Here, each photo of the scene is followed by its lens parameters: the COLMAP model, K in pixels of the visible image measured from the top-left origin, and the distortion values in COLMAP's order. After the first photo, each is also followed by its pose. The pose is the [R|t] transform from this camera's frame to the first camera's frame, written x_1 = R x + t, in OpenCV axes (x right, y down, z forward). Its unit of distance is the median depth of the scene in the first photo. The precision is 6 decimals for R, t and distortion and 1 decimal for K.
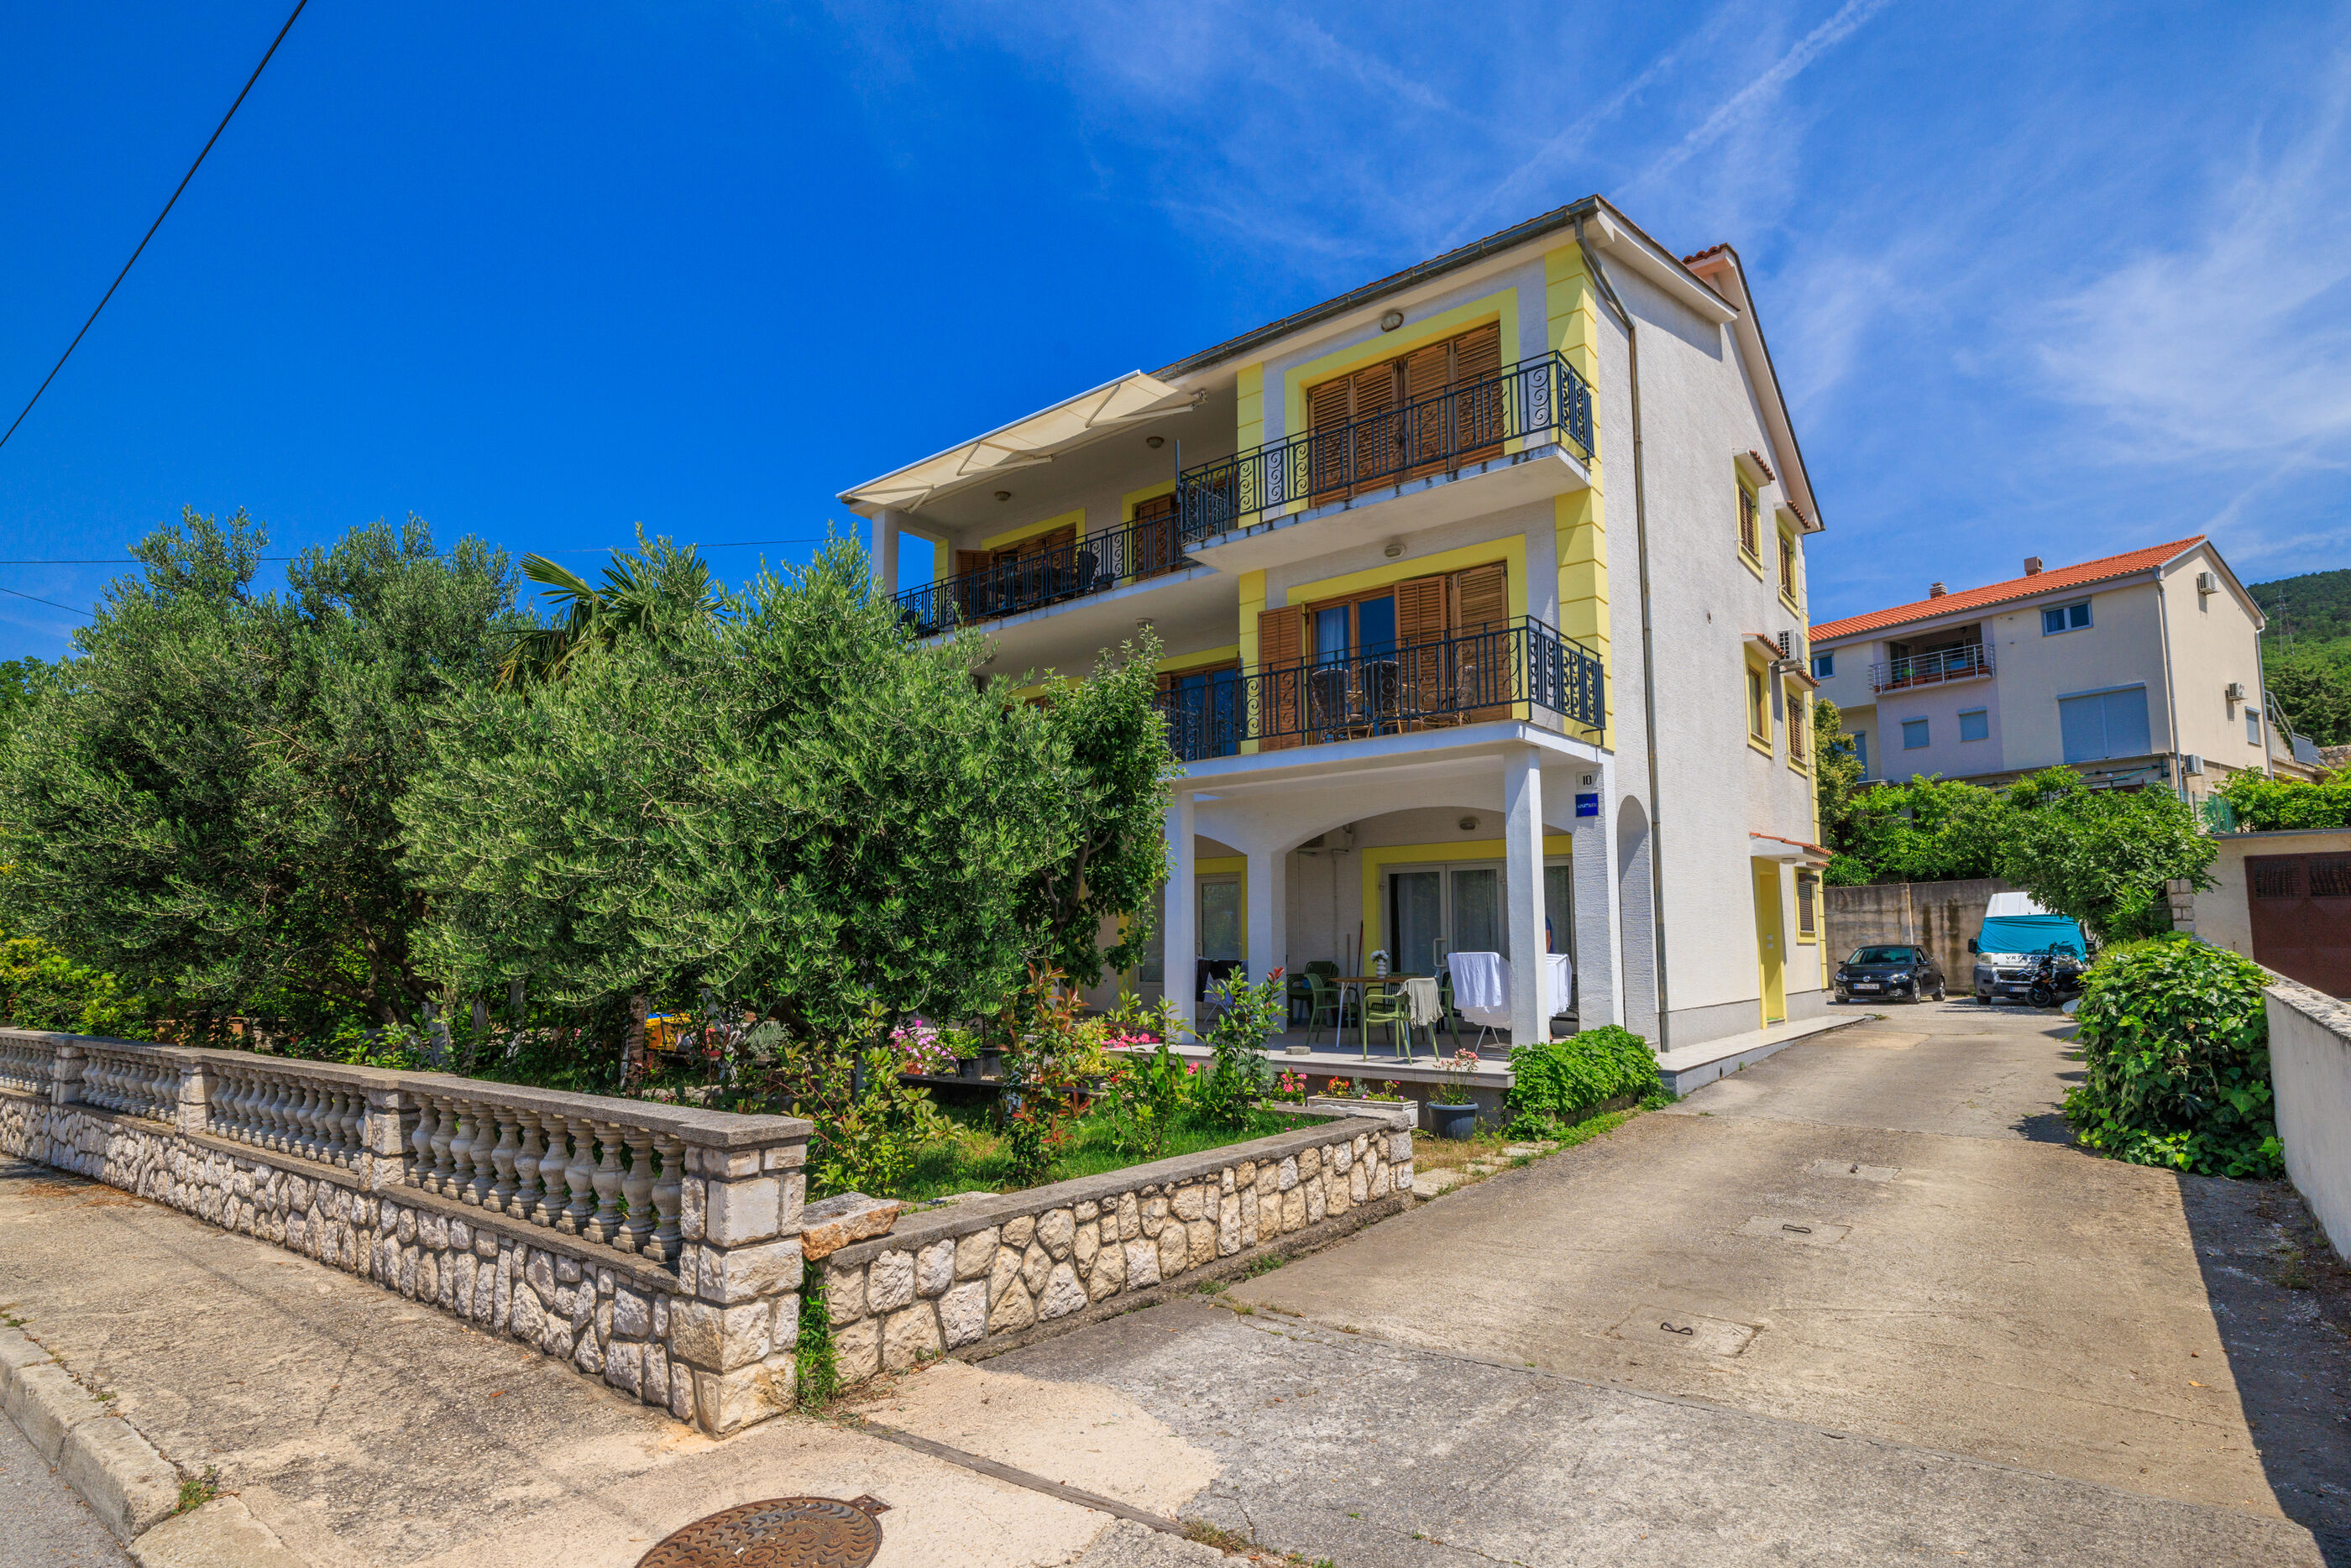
lens RADIAL K [[1172.6, 0, 1187.4], [0, 1172.6, 801.0], [0, 0, 1]] dist [-0.000574, 0.000196]
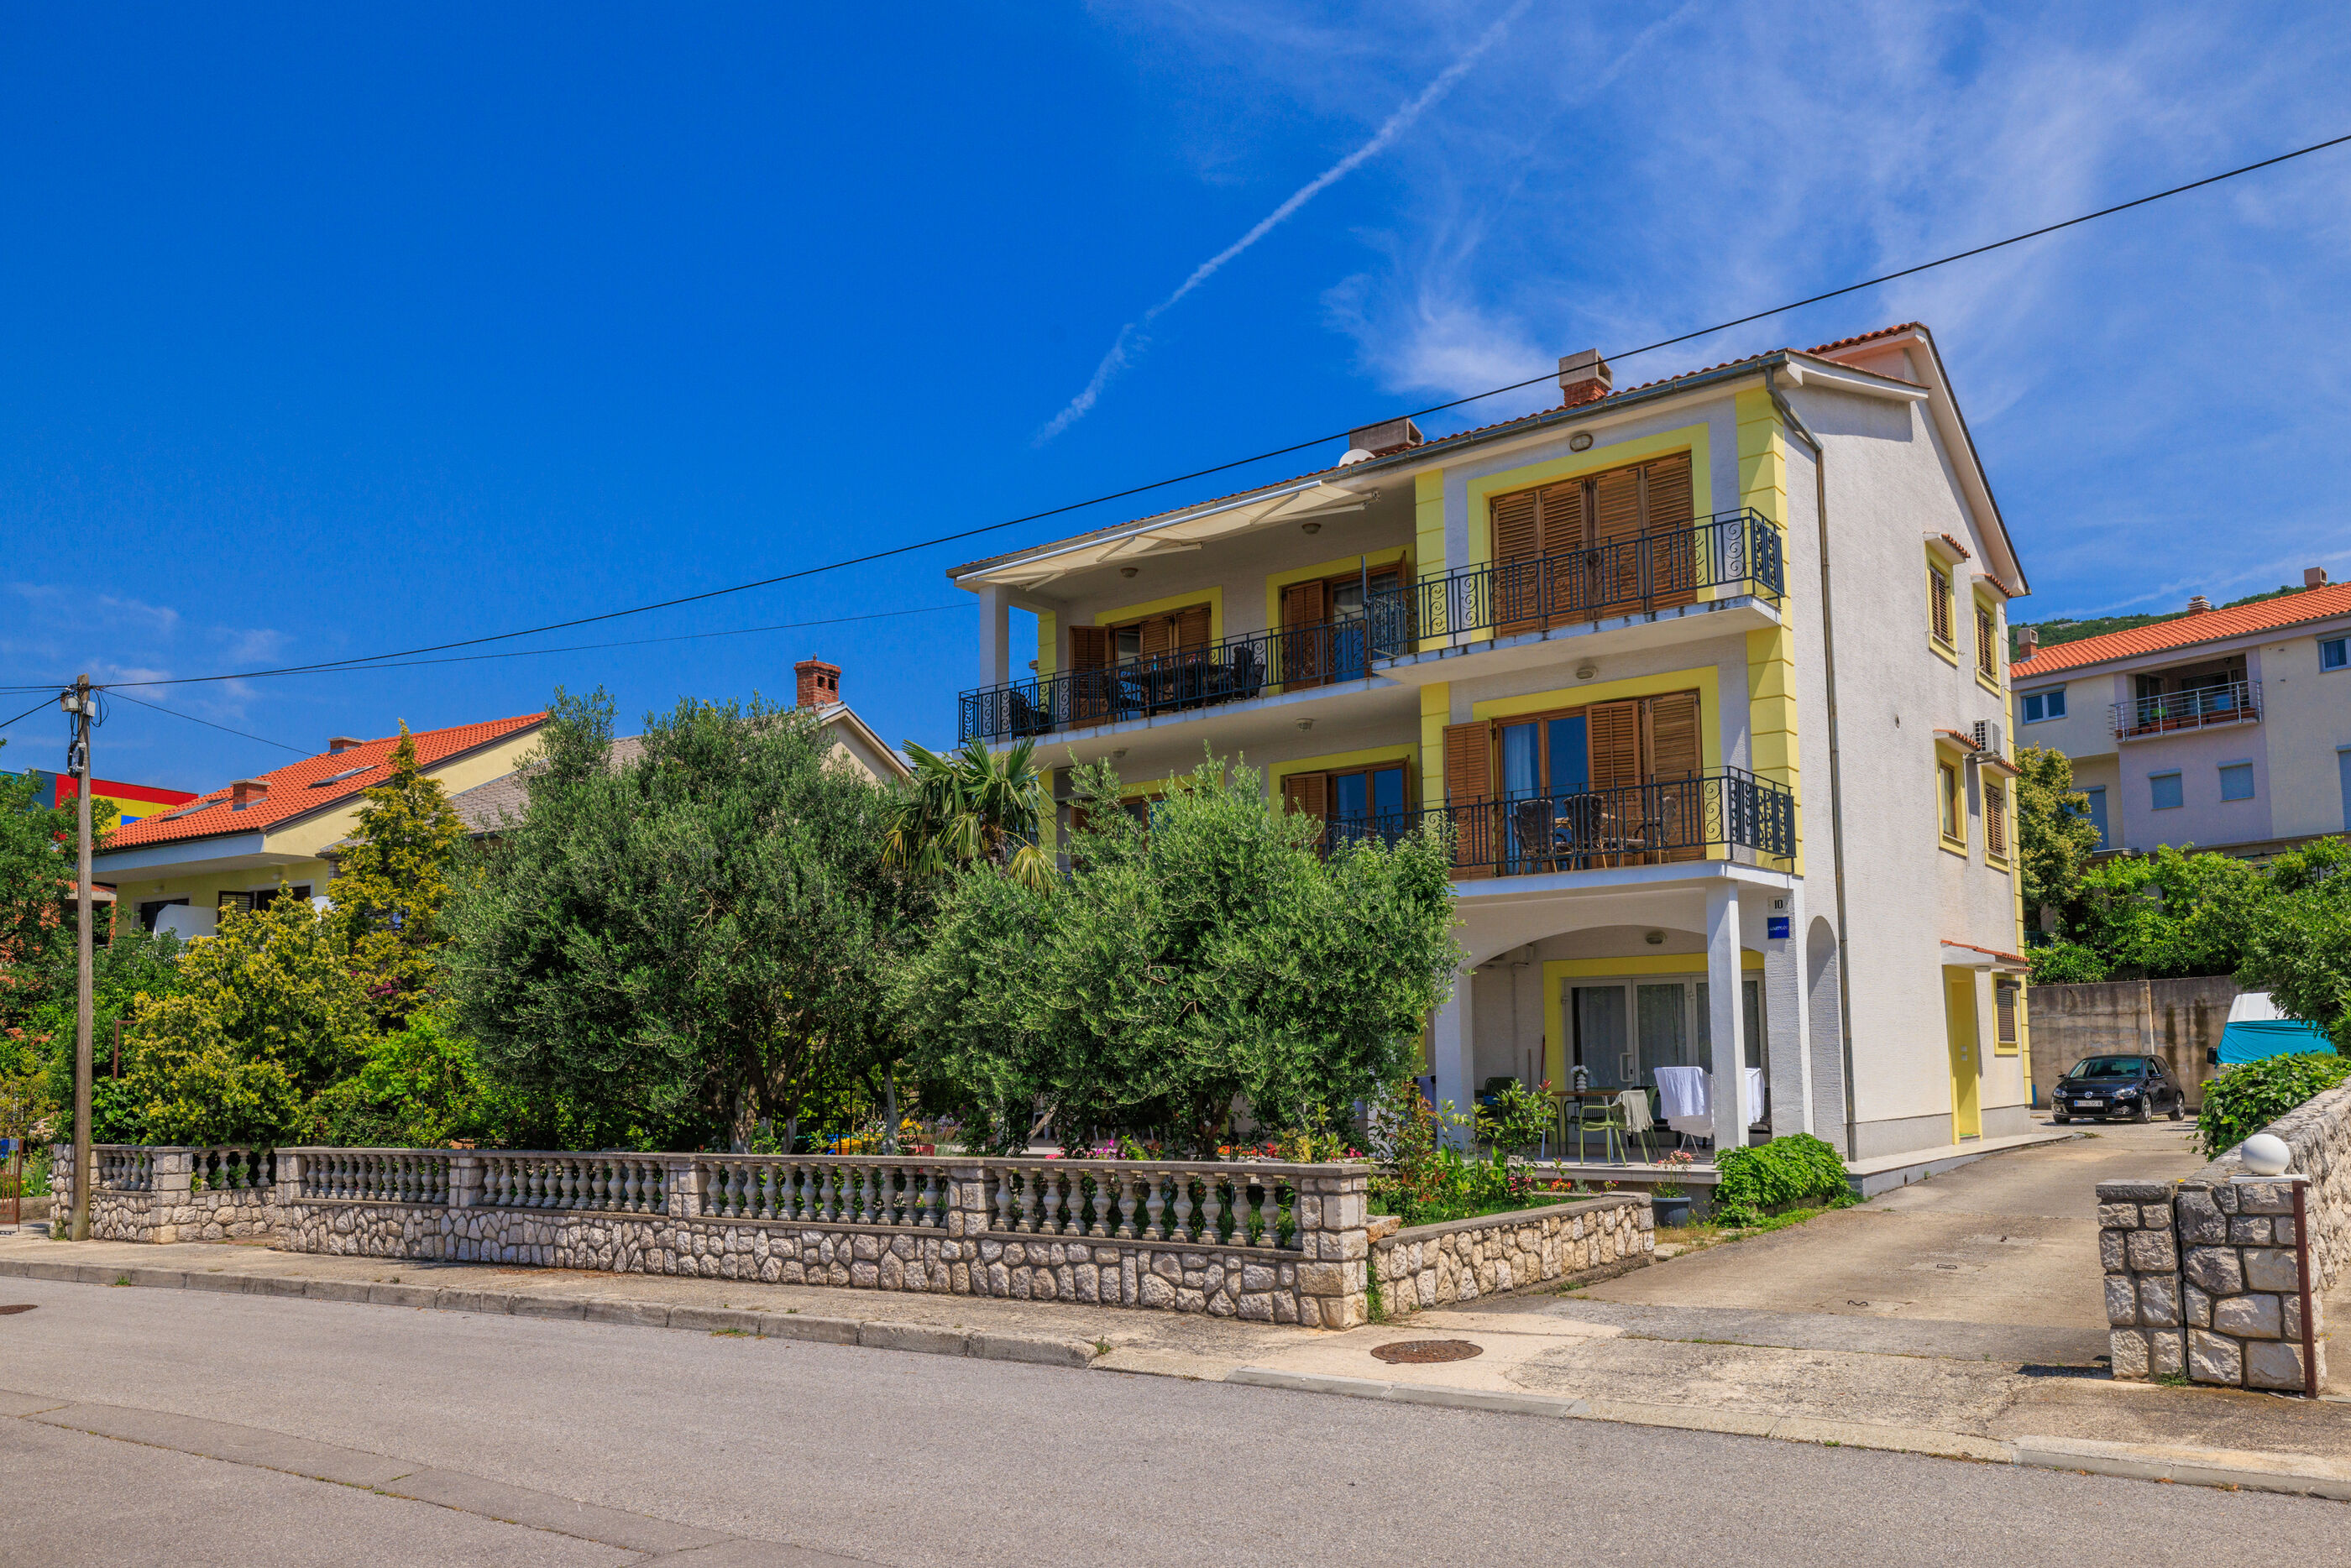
lens RADIAL K [[1711.6, 0, 1169.6], [0, 1711.6, 869.4], [0, 0, 1]] dist [0.003331, 0.001434]
pose [[0.999963, -0.006365, 0.005827, -0.205860], [0.006296, 0.999909, 0.011906, -0.067028], [-0.005902, -0.011869, 0.999912, -0.513231]]
